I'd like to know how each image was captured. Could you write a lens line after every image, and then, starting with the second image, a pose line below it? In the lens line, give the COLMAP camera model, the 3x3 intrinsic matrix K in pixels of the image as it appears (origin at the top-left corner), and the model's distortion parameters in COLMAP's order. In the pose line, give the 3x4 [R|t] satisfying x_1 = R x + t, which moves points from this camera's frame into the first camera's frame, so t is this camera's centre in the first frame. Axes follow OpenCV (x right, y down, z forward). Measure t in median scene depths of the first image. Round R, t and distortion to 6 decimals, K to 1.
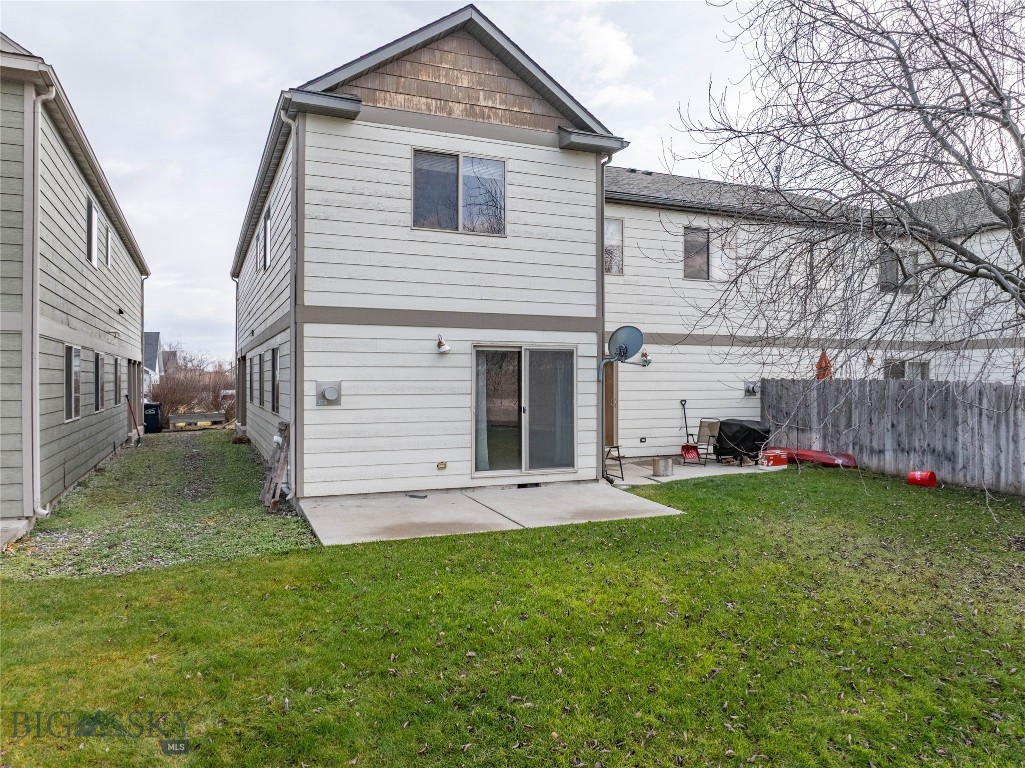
lens RADIAL K [[730.0, 0, 517.5], [0, 730.0, 382.5], [0, 0, 1]] dist [-0.046094, 0.014605]
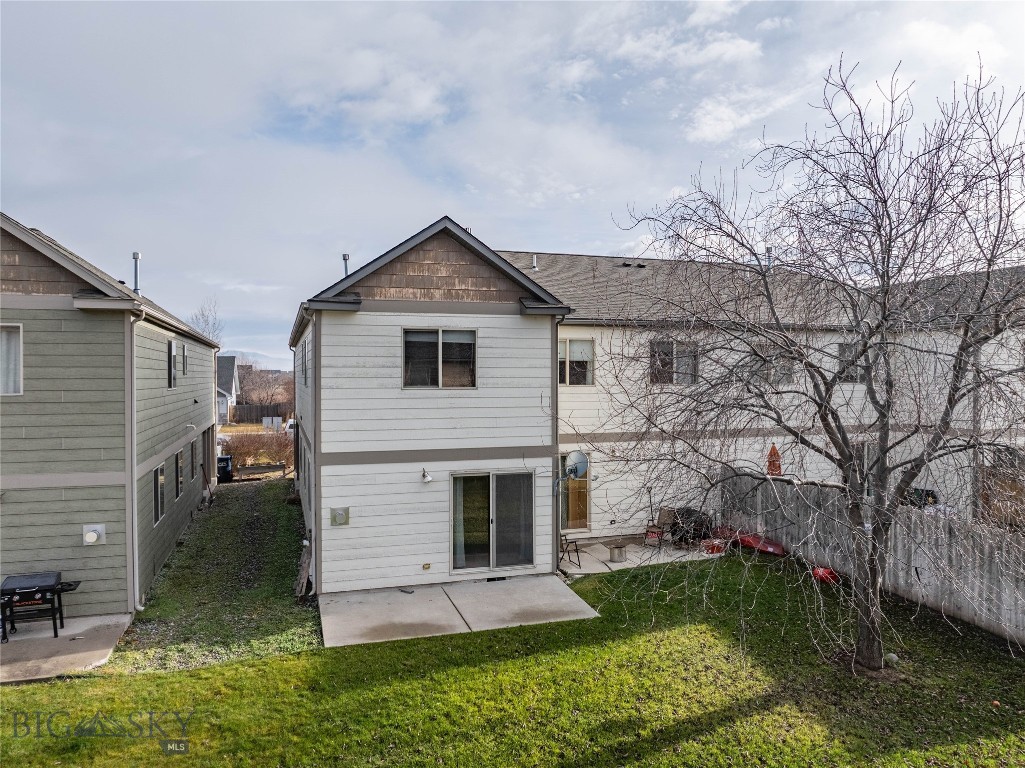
lens RADIAL K [[730.0, 0, 516.8], [0, 730.0, 380.7], [0, 0, 1]] dist [-0.046094, 0.014605]
pose [[0.995551, -0.001950, -0.094205, 0.181537], [0.002130, 0.999996, 0.001805, -0.221594], [0.094201, -0.001998, 0.995551, -0.291704]]
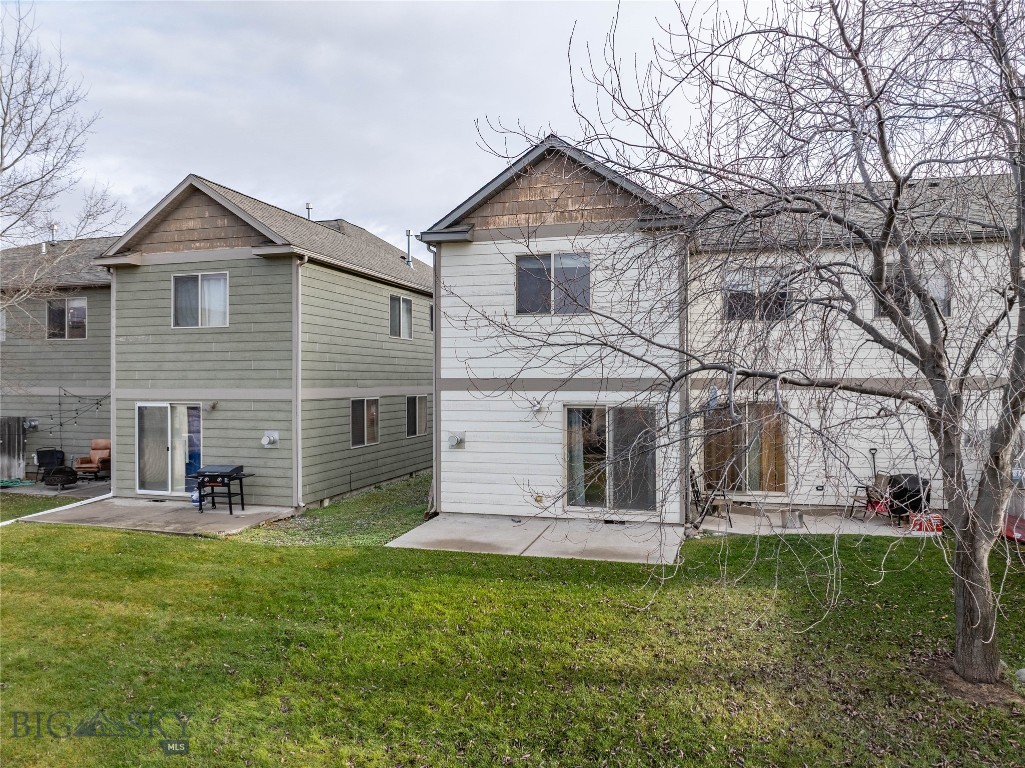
lens RADIAL K [[730.0, 0, 515.9], [0, 730.0, 384.4], [0, 0, 1]] dist [-0.046094, 0.014605]
pose [[0.775403, 0.002917, -0.631460, 0.666927], [-0.000112, 0.999990, 0.004482, -0.091965], [0.631466, -0.003405, 0.775396, -0.020361]]
